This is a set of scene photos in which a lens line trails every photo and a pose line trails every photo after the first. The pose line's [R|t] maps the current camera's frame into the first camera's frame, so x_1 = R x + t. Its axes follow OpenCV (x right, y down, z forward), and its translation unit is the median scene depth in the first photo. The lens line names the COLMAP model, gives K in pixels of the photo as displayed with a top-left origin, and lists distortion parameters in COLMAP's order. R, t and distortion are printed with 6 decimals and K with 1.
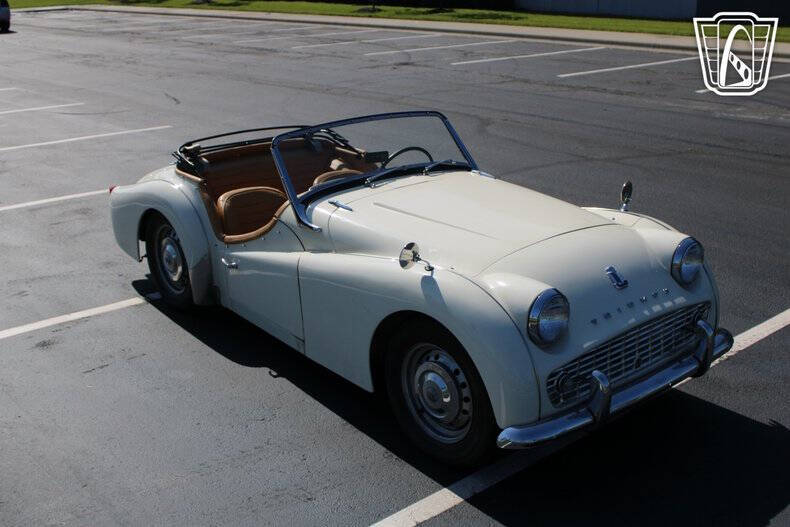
lens RADIAL K [[896.1, 0, 395.0], [0, 896.1, 263.5], [0, 0, 1]] dist [-0.045123, 0.012043]
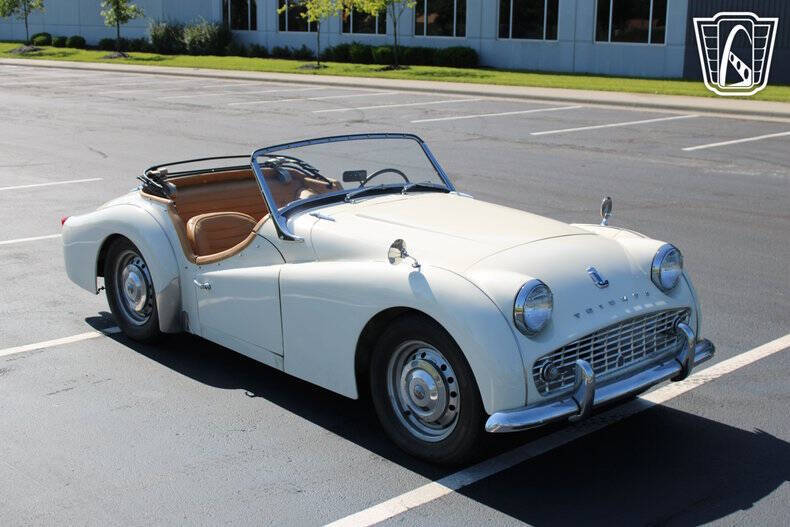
lens RADIAL K [[1063.8, 0, 395.0], [0, 1063.8, 263.5], [0, 0, 1]] dist [-0.013632, 0.029155]
pose [[0.998571, 0.002747, 0.053373, -0.041195], [0.002538, 0.995114, -0.098700, 0.099043], [-0.053383, 0.098695, 0.993685, -0.167320]]
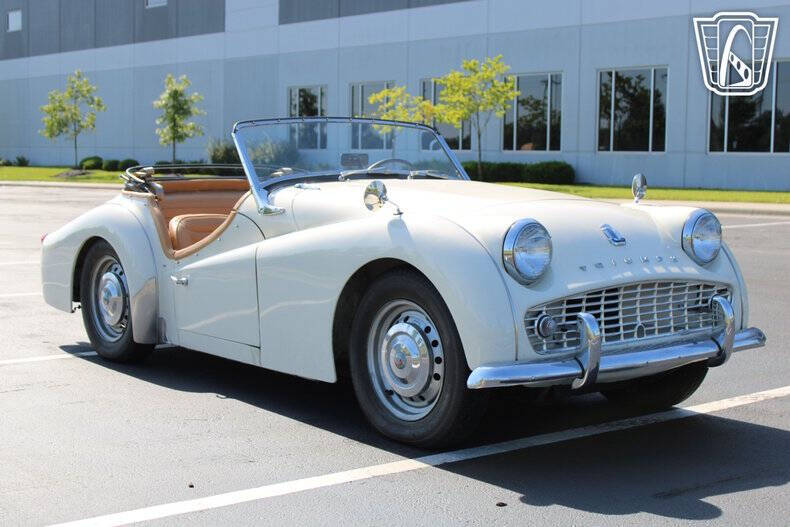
lens RADIAL K [[1229.1, 0, 395.0], [0, 1229.1, 263.5], [0, 0, 1]] dist [0.004459, -0.001009]
pose [[0.999564, 0.015454, -0.025156, 0.053351], [-0.020875, 0.972478, -0.232058, 0.271710], [0.020878, 0.232482, 0.972377, -0.143968]]
